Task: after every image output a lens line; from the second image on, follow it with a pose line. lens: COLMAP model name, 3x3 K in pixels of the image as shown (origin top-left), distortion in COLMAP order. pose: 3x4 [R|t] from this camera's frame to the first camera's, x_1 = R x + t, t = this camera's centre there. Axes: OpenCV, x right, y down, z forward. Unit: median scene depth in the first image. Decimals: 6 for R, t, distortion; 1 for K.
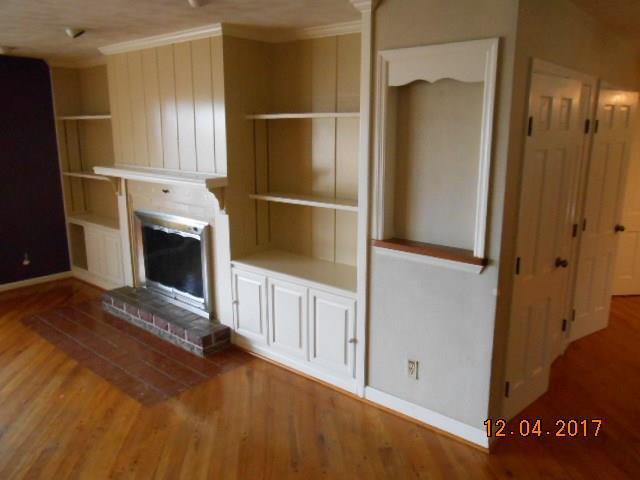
lens RADIAL K [[496.3, 0, 320.0], [0, 496.3, 240.0], [0, 0, 1]] dist [-0.053573, 0.082865]
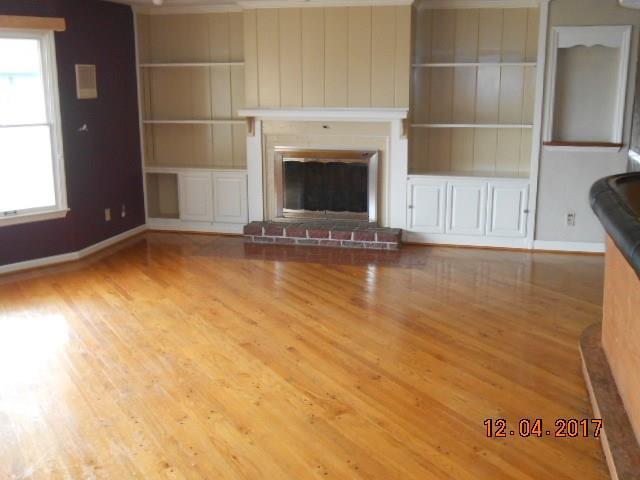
lens RADIAL K [[688.3, 0, 320.0], [0, 688.3, 240.0], [0, 0, 1]] dist [-0.039984, 0.035903]
pose [[0.905982, -0.103262, 0.410529, -1.158746], [0.100160, 0.994545, 0.029120, 0.137856], [-0.411296, 0.014736, 0.911383, -0.561326]]
